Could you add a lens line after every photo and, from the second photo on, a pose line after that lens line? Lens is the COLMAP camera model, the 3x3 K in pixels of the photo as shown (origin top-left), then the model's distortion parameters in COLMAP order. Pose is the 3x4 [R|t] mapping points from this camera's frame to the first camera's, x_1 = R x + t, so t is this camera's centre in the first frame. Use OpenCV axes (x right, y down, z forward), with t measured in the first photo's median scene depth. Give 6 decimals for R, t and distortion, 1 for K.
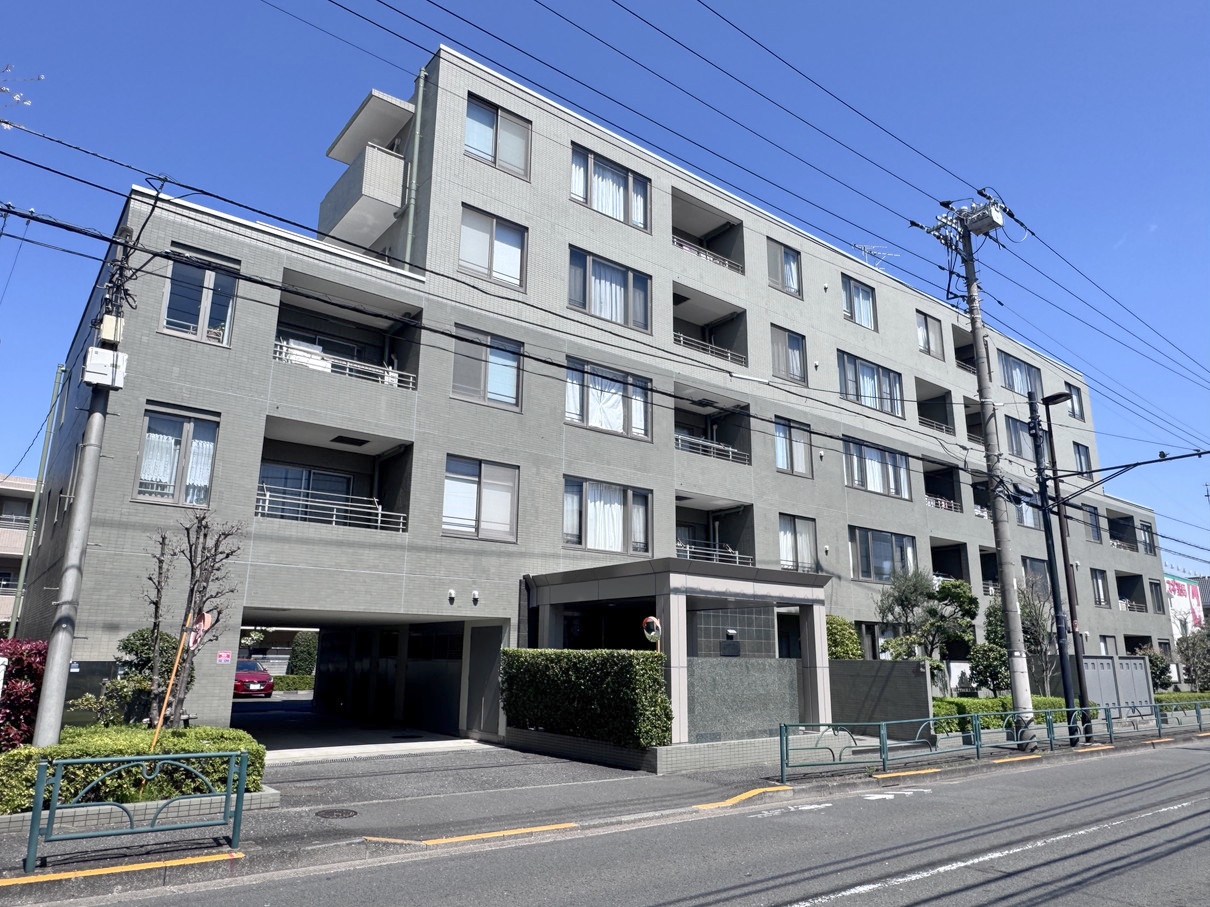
lens RADIAL K [[801.0, 0, 605.0], [0, 801.0, 453.5], [0, 0, 1]] dist [-0.009563, 0.005504]
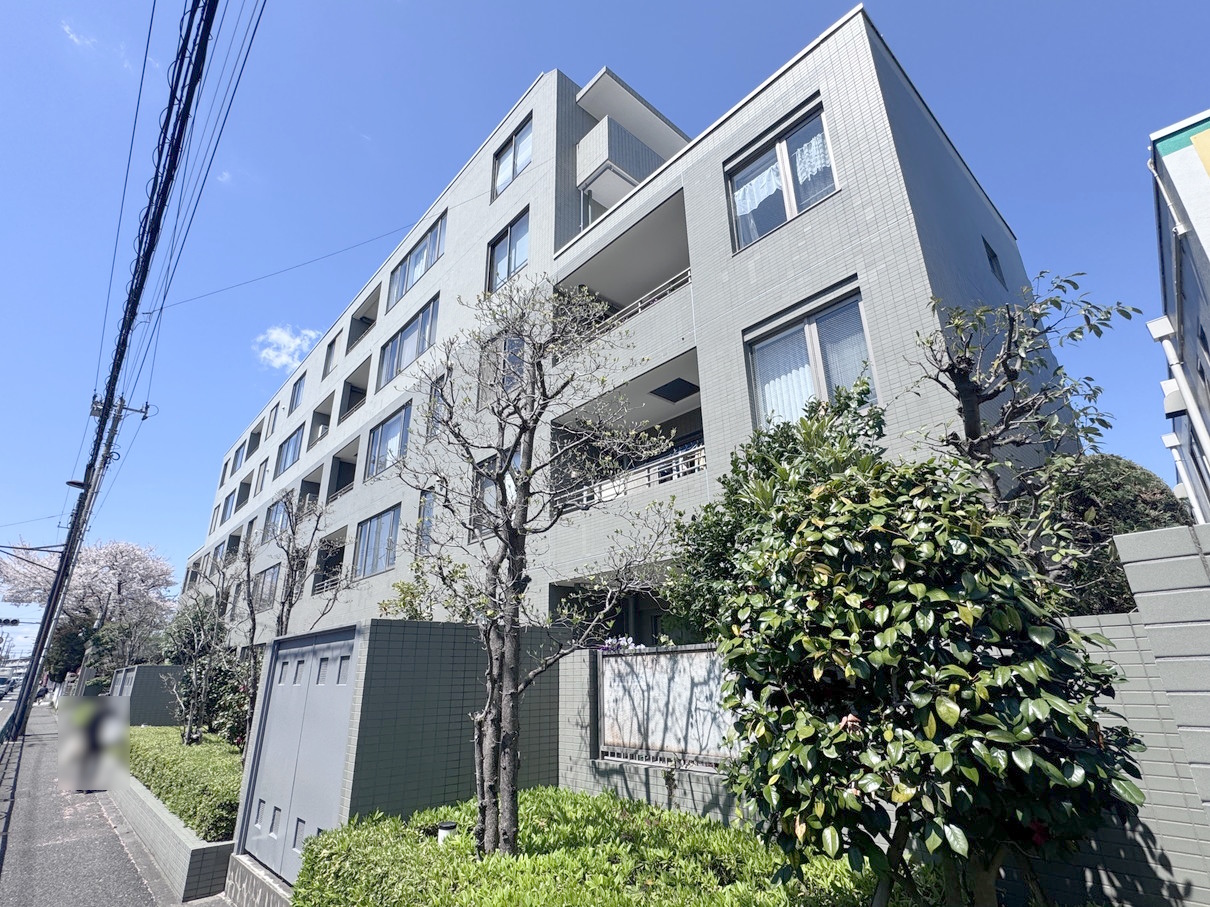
lens RADIAL K [[592.6, 0, 605.0], [0, 592.6, 453.5], [0, 0, 1]] dist [-0.001792, -0.001335]
pose [[0.063433, -0.352103, -0.933809, 1.166544], [0.275321, 0.905557, -0.322748, 0.337182], [0.959257, -0.236624, 0.154383, 1.248769]]
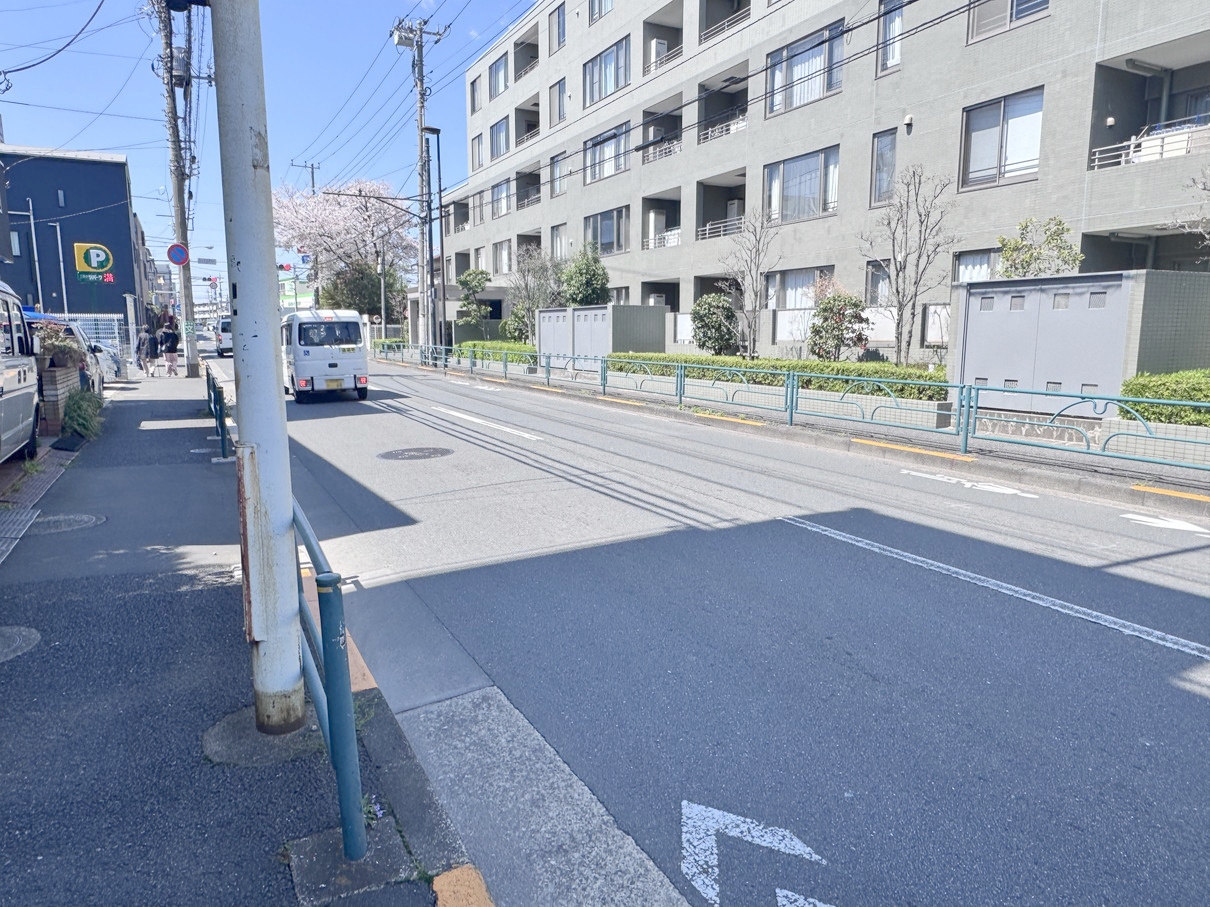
lens RADIAL K [[801.0, 0, 605.0], [0, 801.0, 453.5], [0, 0, 1]] dist [-0.009563, 0.005504]
pose [[-0.184893, 0.149367, -0.971341, 1.392139], [0.260743, 0.960416, 0.098055, 0.291820], [0.947537, -0.235141, -0.216521, 1.041643]]
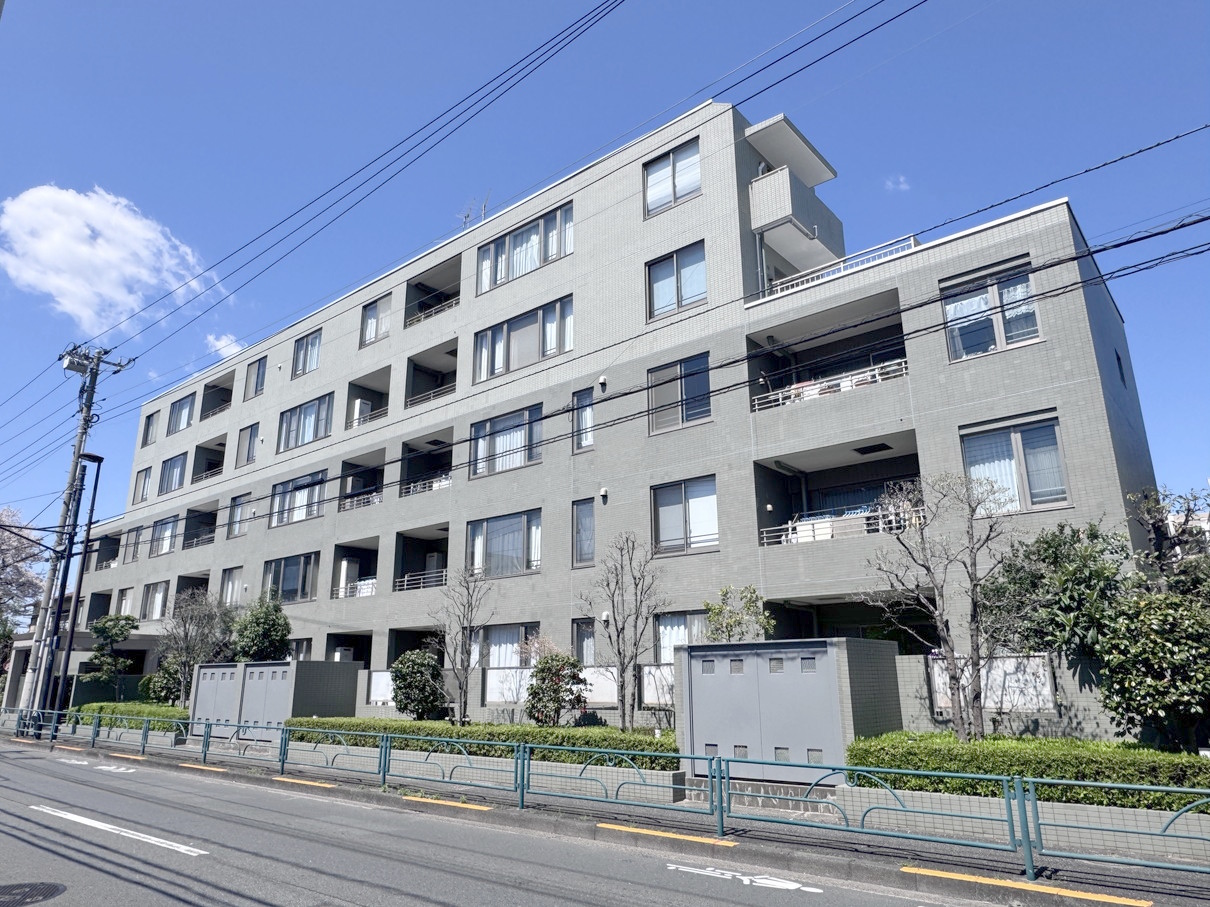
lens RADIAL K [[797.2, 0, 605.0], [0, 797.2, 453.5], [0, 0, 1]] dist [-0.004237, 0.003095]
pose [[0.208647, -0.269136, -0.940230, 1.355827], [0.262320, 0.941562, -0.211305, 0.278230], [0.942154, -0.202553, 0.267054, 1.017299]]
